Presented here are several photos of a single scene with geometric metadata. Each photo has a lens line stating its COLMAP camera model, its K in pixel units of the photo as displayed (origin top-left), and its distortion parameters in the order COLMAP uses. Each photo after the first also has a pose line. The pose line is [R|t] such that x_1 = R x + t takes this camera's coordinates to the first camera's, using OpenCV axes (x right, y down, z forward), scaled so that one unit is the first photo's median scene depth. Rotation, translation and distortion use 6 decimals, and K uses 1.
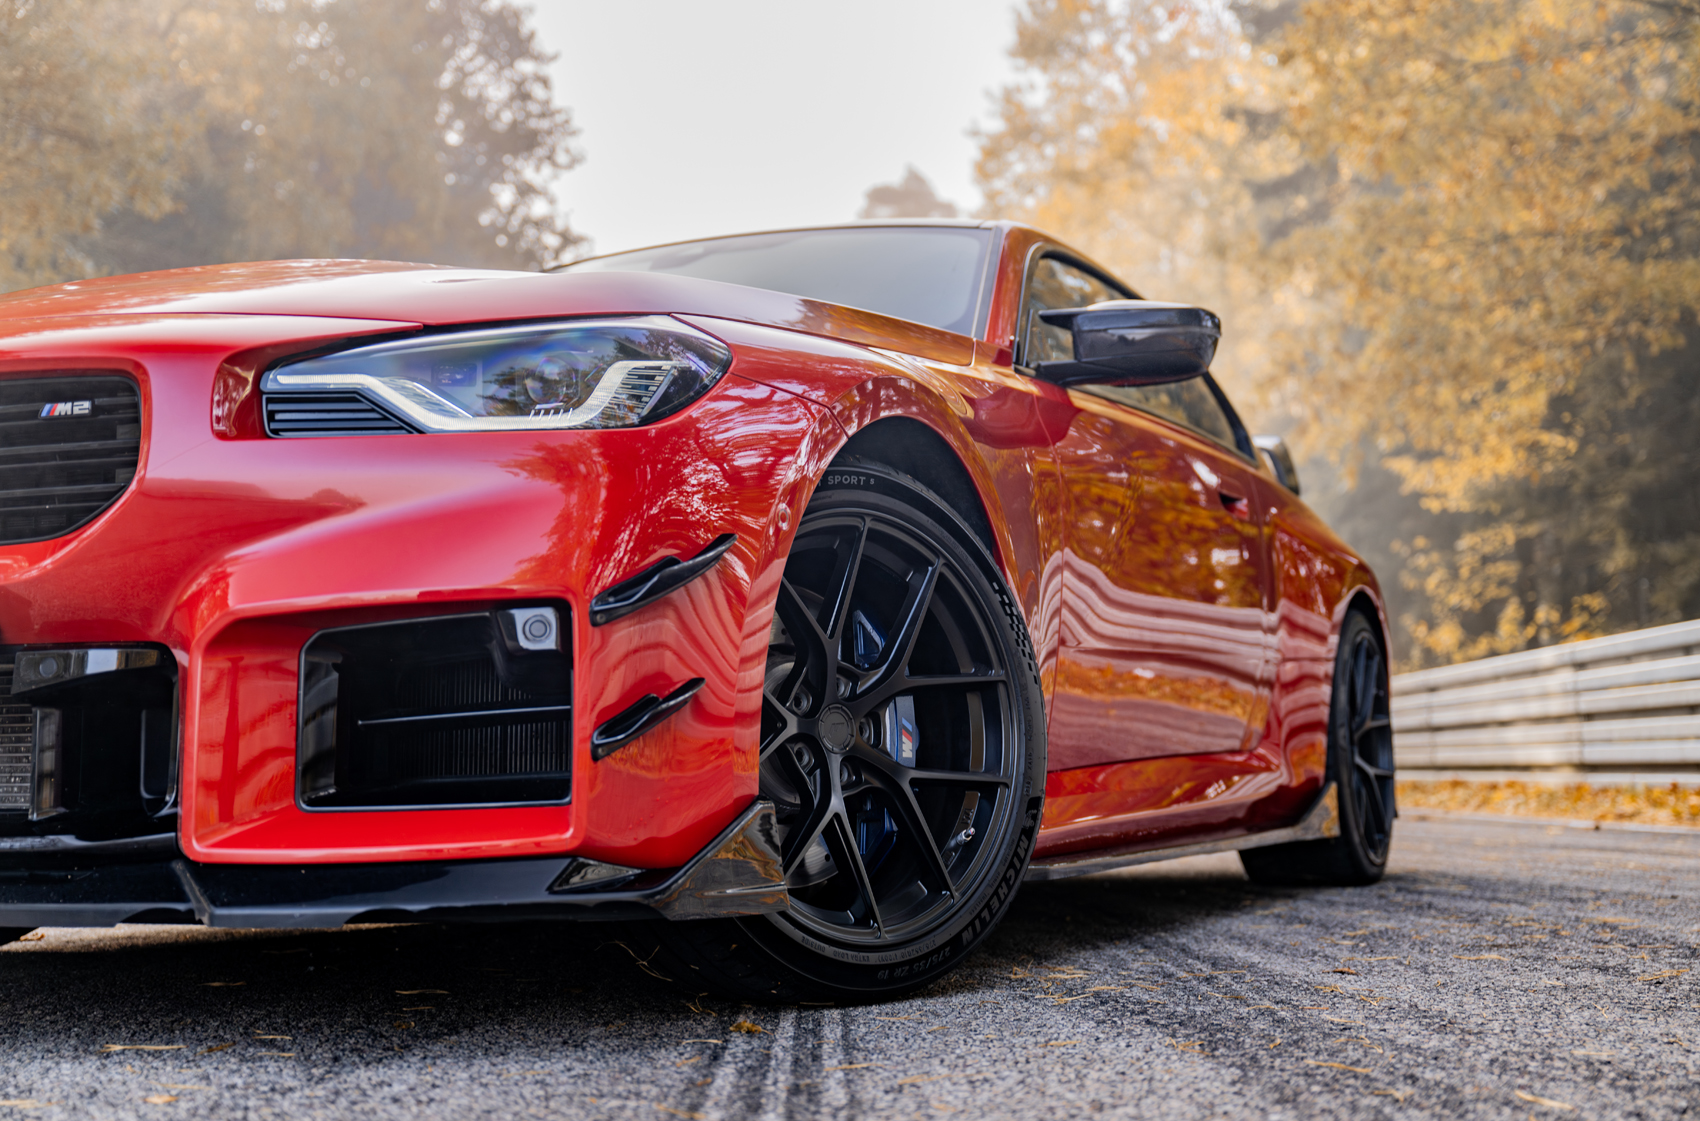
lens RADIAL K [[2141.4, 0, 847.5], [0, 2141.4, 570.5], [0, 0, 1]] dist [-0.003642, 0.000000]
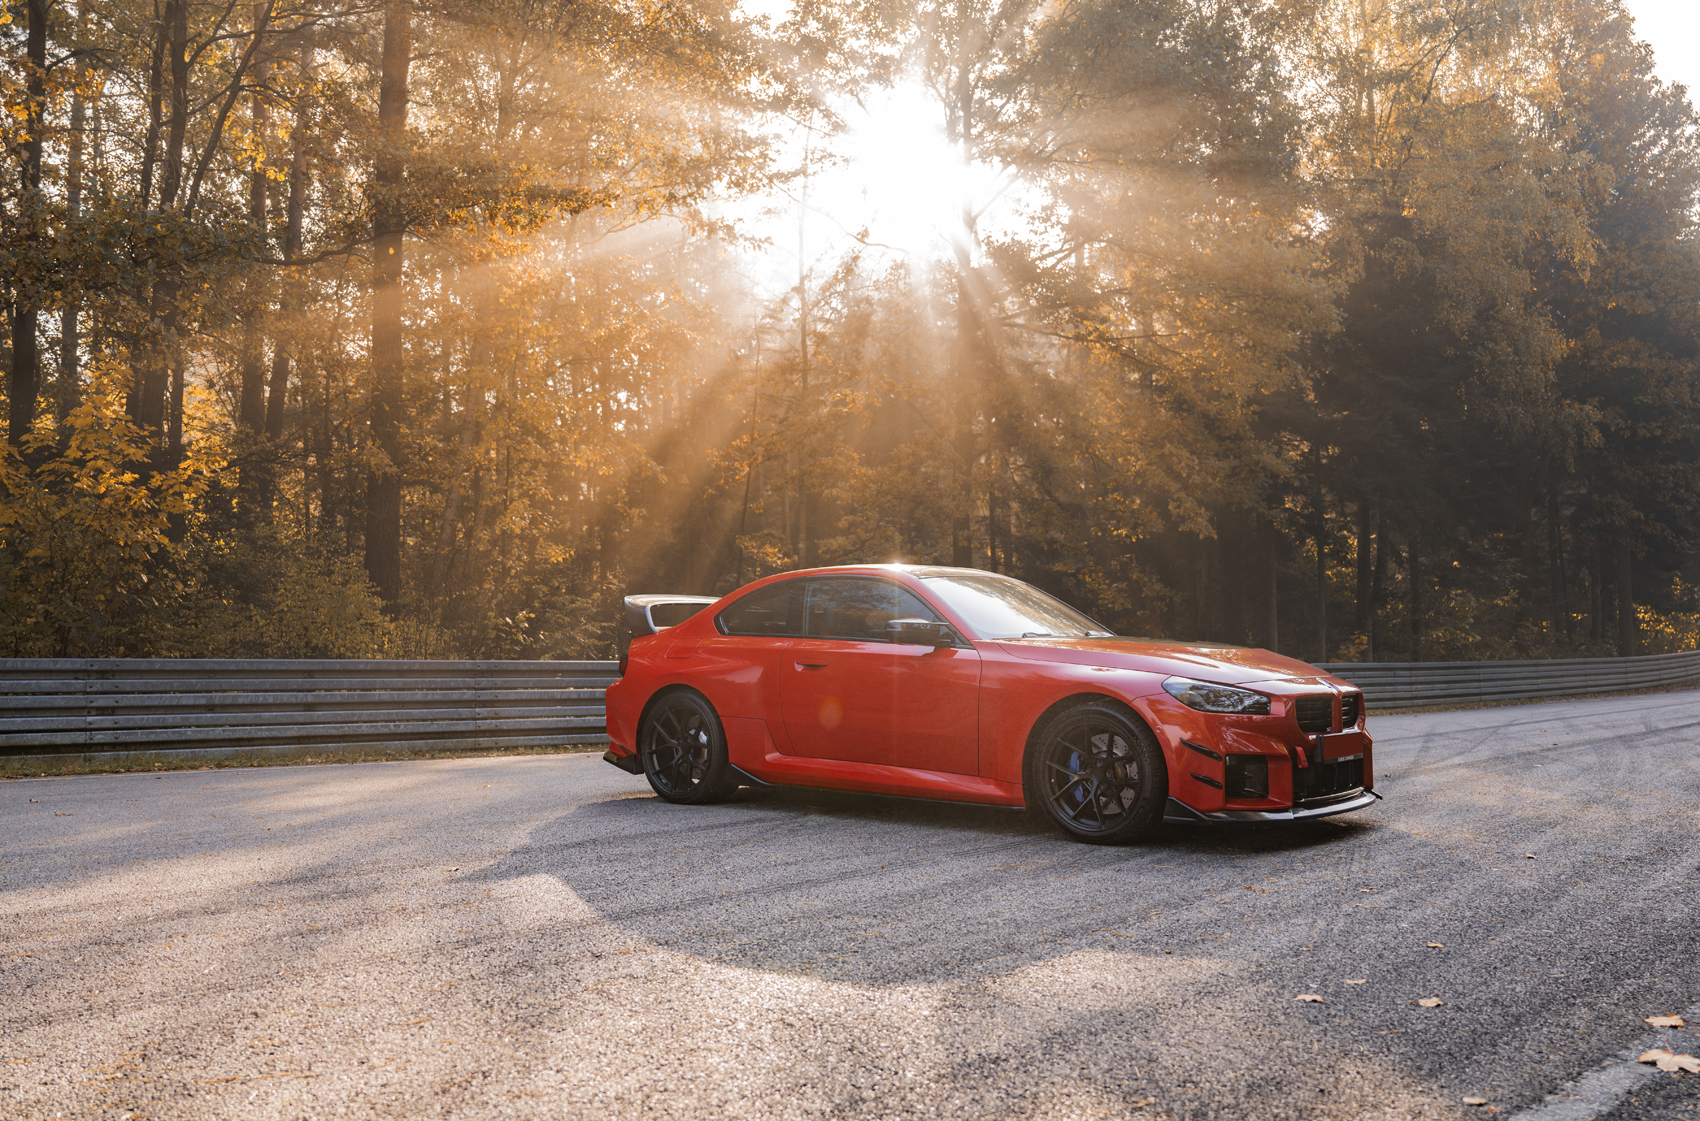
lens RADIAL K [[1454.7, 0, 858.9], [0, 1454.7, 553.6], [0, 0, 1]] dist [-0.004196, 0.012451]
pose [[0.739504, -0.029132, -0.672521, 0.210655], [0.057904, 0.998113, 0.020436, -0.051300], [0.670657, -0.054054, 0.739796, -0.123502]]
